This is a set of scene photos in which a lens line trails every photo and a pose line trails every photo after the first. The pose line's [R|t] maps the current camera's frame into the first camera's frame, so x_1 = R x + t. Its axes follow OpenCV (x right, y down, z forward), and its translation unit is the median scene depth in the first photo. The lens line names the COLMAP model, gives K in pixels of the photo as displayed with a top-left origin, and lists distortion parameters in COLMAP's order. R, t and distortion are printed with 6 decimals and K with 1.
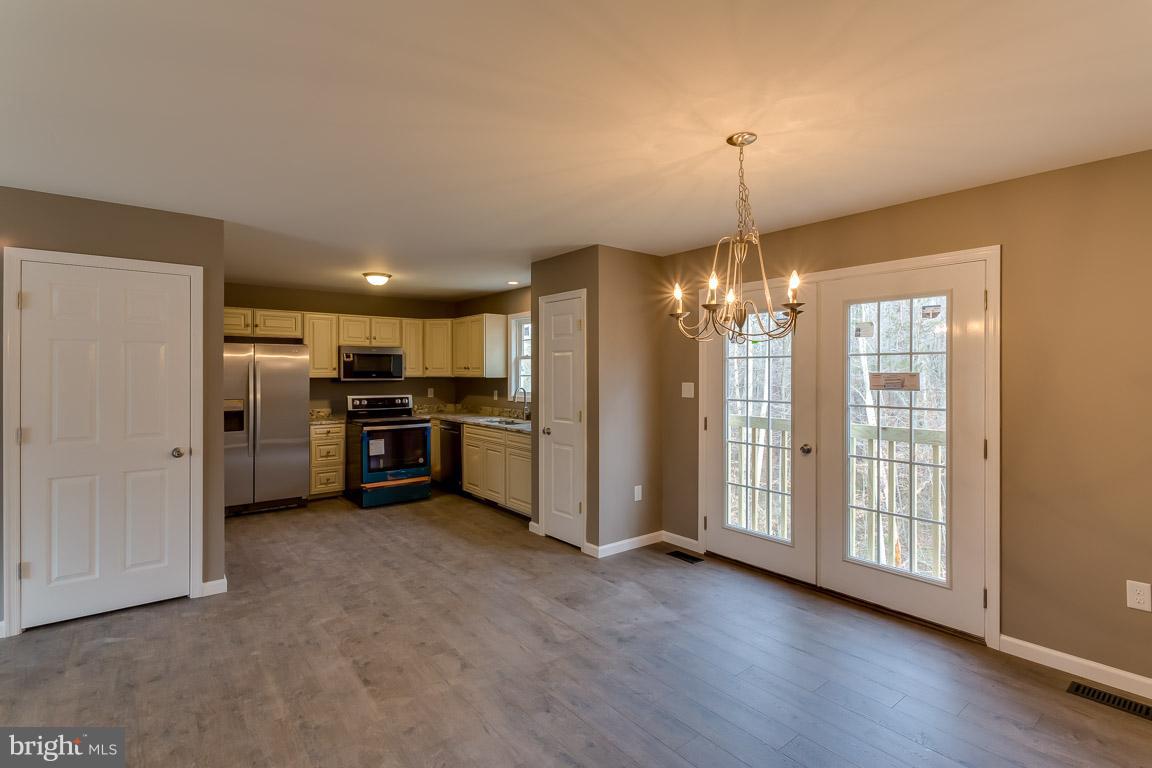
lens RADIAL K [[543.7, 0, 580.2], [0, 543.7, 373.6], [0, 0, 1]] dist [0.002625, -0.000377]
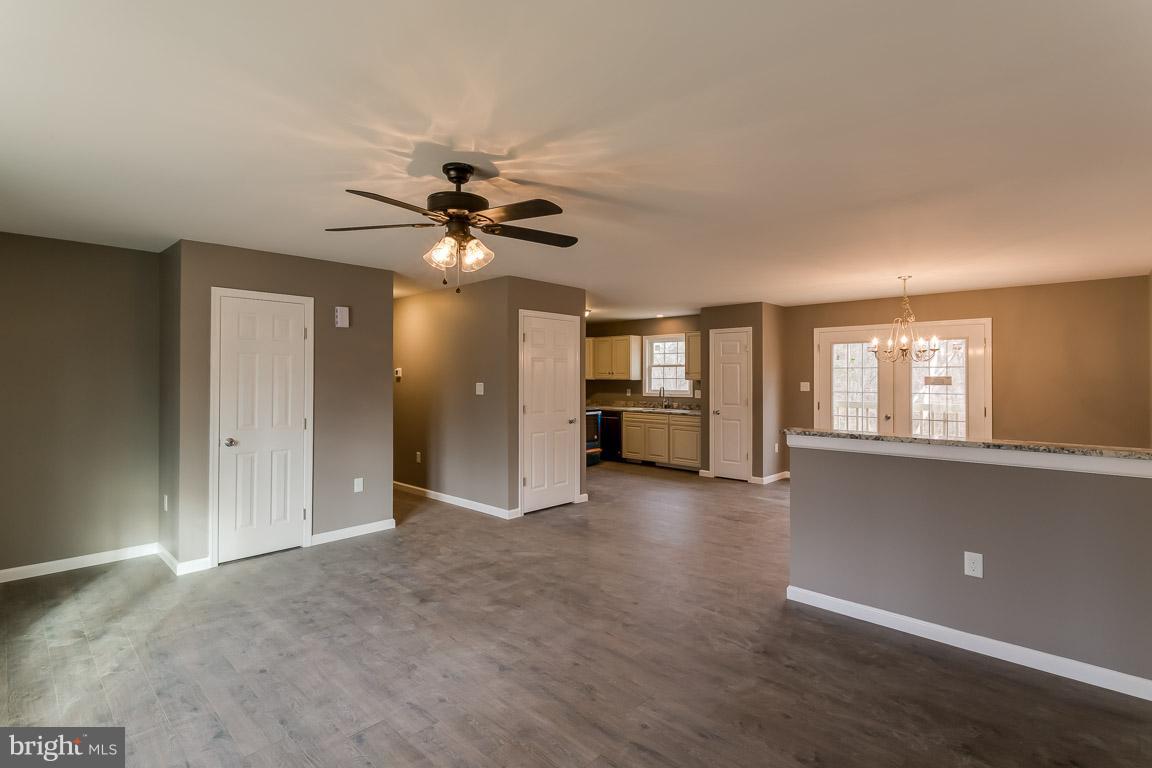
lens RADIAL K [[543.7, 0, 580.2], [0, 543.7, 373.6], [0, 0, 1]] dist [0.002625, -0.000377]
pose [[0.990479, 0.002123, 0.137650, -0.750651], [-0.001007, 0.999966, -0.008182, 0.003895], [-0.137662, 0.007965, 0.990447, -0.603020]]
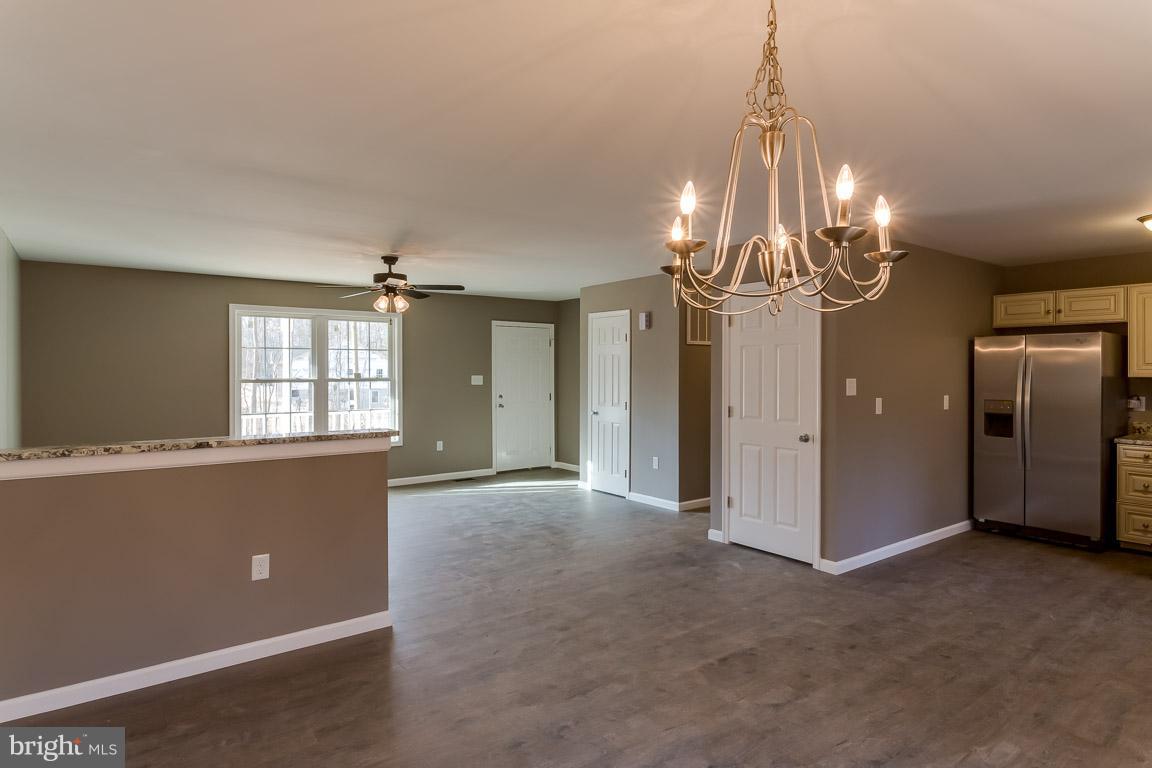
lens RADIAL K [[636.6, 0, 581.7], [0, 636.6, 371.5], [0, 0, 1]] dist [0.005915, -0.001420]
pose [[-0.021927, 0.003939, -0.999752, 0.498698], [-0.002880, 0.999988, 0.004003, -0.001021], [0.999755, 0.002967, -0.021916, 0.433691]]
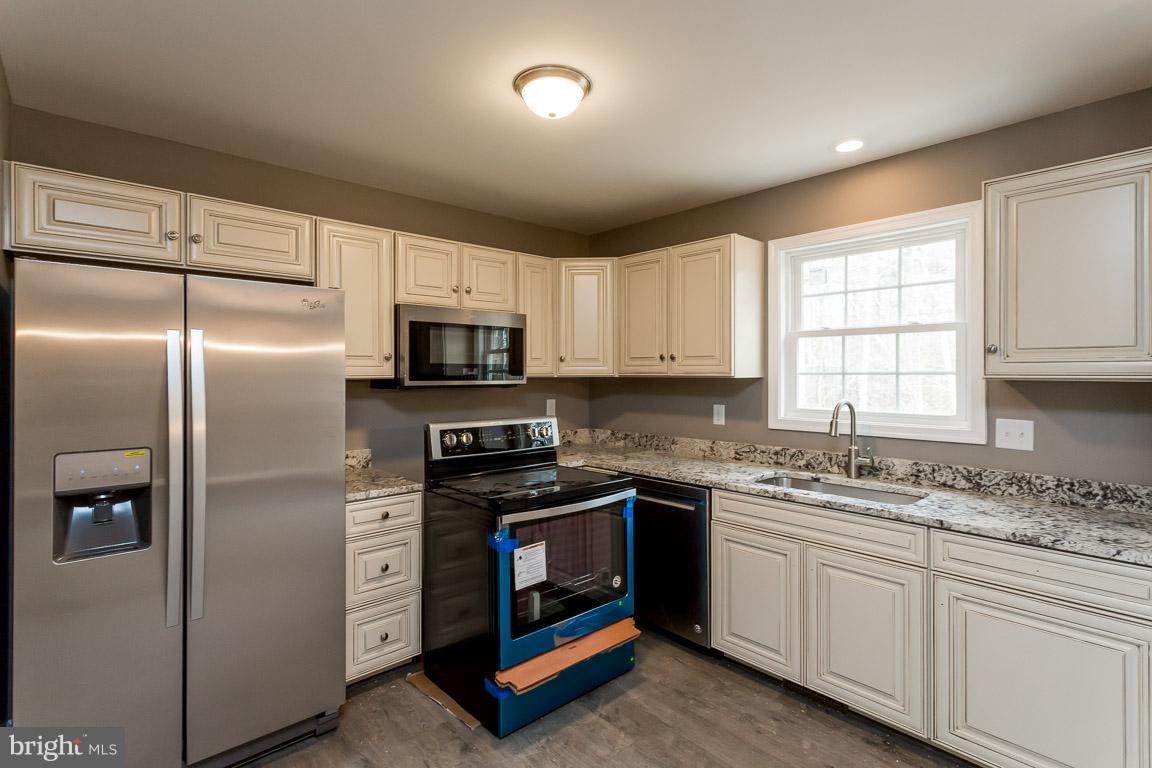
lens RADIAL K [[548.4, 0, 582.9], [0, 548.4, 372.1], [0, 0, 1]] dist [0.003289, 0.000738]
pose [[0.997665, -0.001497, 0.068277, -0.487481], [0.001752, 0.999992, -0.003669, 0.006201], [-0.068271, 0.003780, 0.997660, 0.833688]]
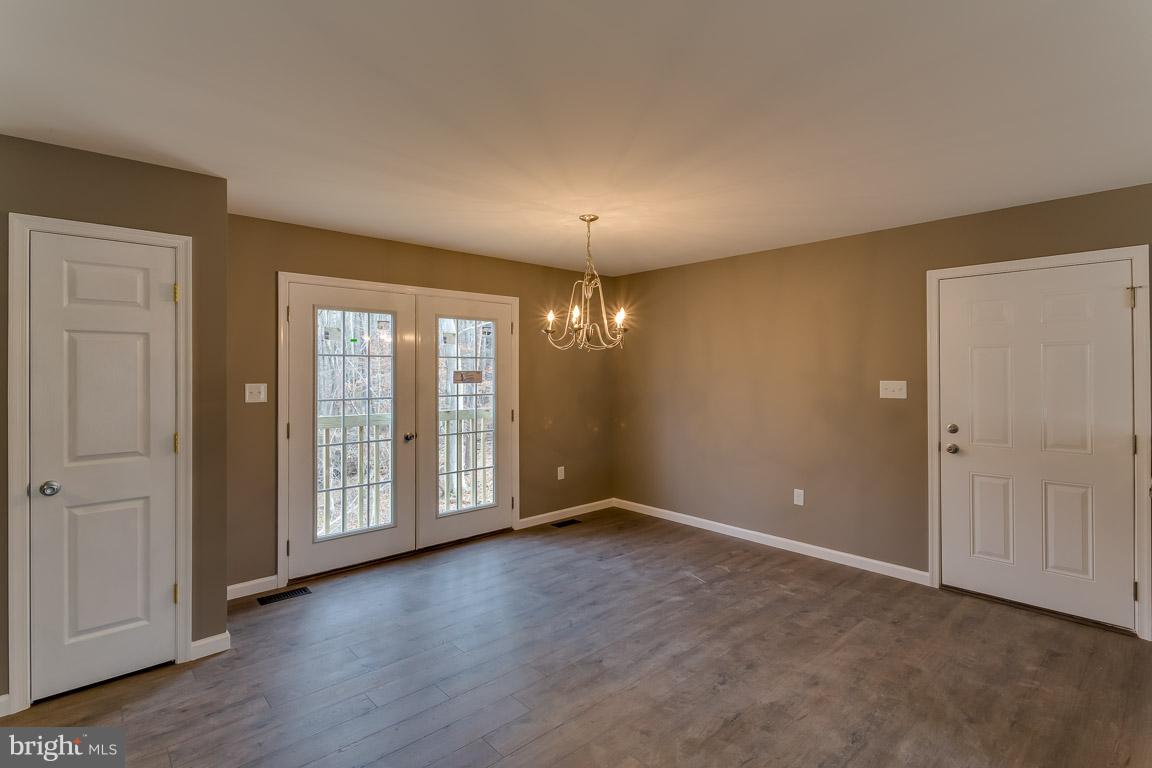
lens RADIAL K [[548.4, 0, 582.9], [0, 548.4, 372.1], [0, 0, 1]] dist [0.003289, 0.000738]
pose [[-0.069127, -0.004867, 0.997596, -0.651061], [0.003137, 0.999982, 0.005096, -0.003147], [-0.997603, 0.003482, -0.069110, 0.592094]]
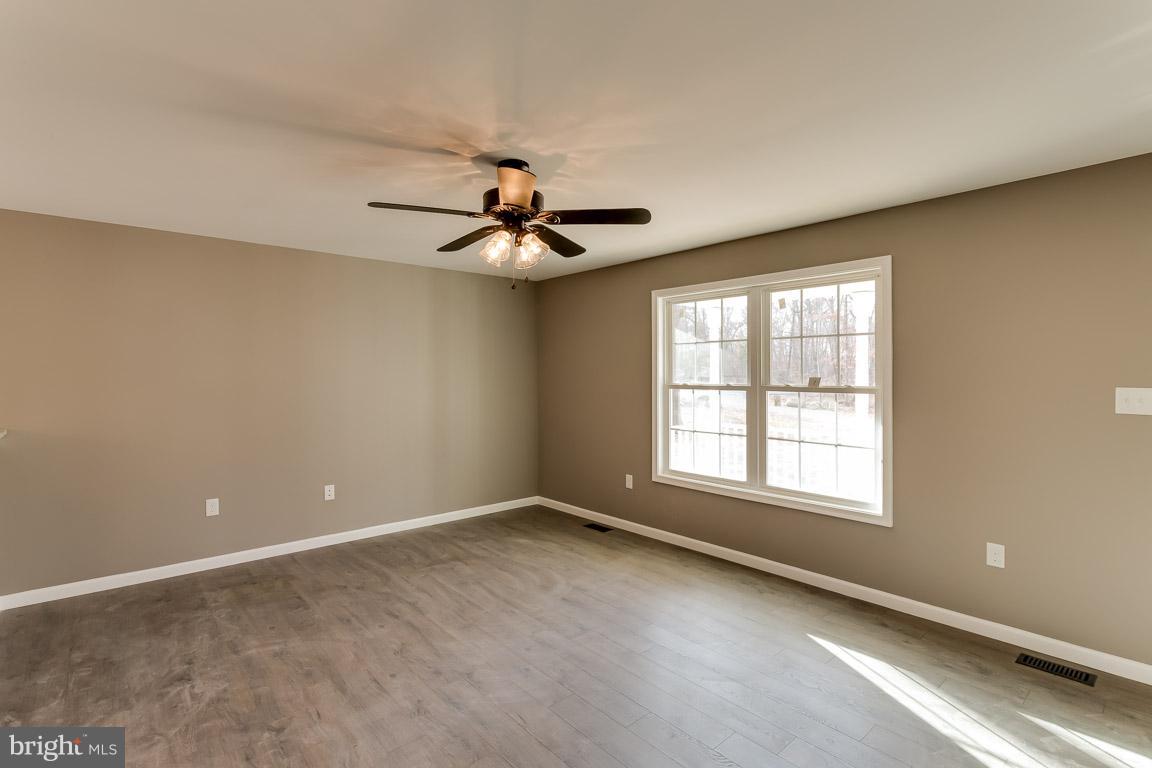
lens RADIAL K [[543.7, 0, 580.2], [0, 543.7, 373.6], [0, 0, 1]] dist [0.002625, -0.000377]
pose [[-0.998881, 0.004620, -0.047060, -0.846201], [0.004306, 0.999968, 0.006785, -0.001331], [0.047090, 0.006575, -0.998869, 0.615167]]
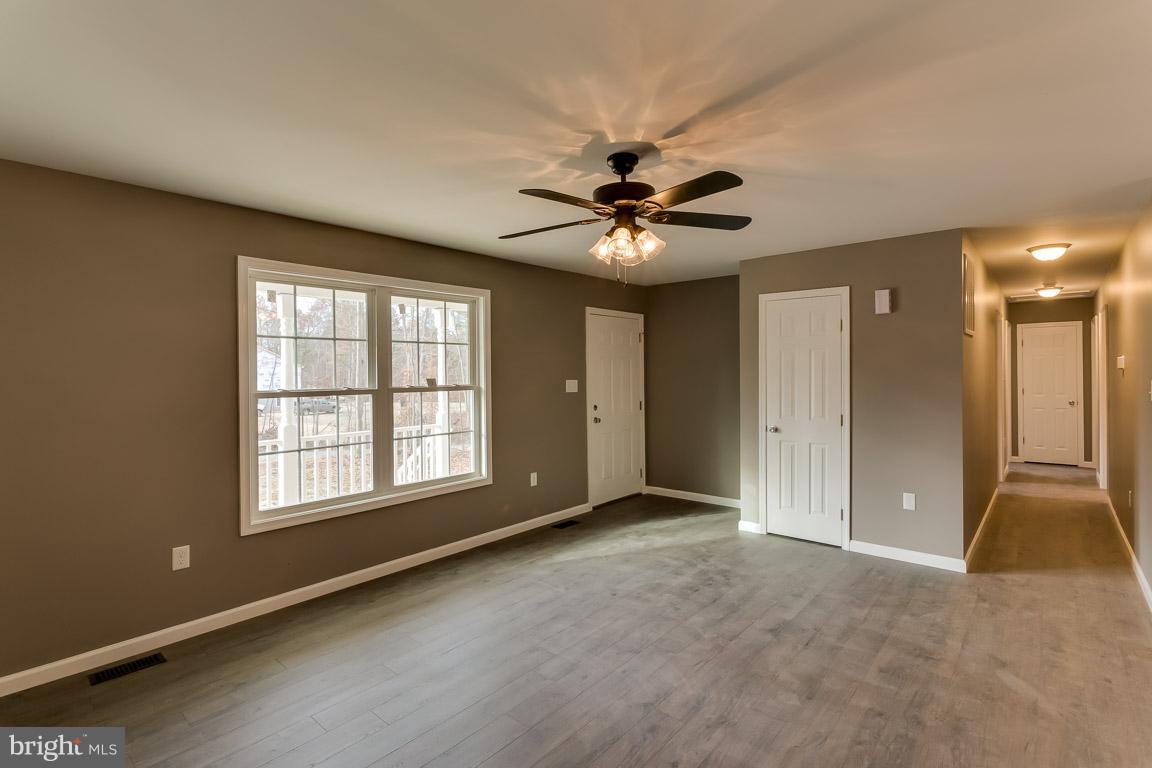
lens RADIAL K [[543.7, 0, 580.2], [0, 543.7, 373.6], [0, 0, 1]] dist [0.002625, -0.000377]
pose [[0.182360, 0.003644, -0.983225, -0.235246], [0.005240, 0.999975, 0.004678, -0.000151], [0.983218, -0.006005, 0.182337, -0.143459]]
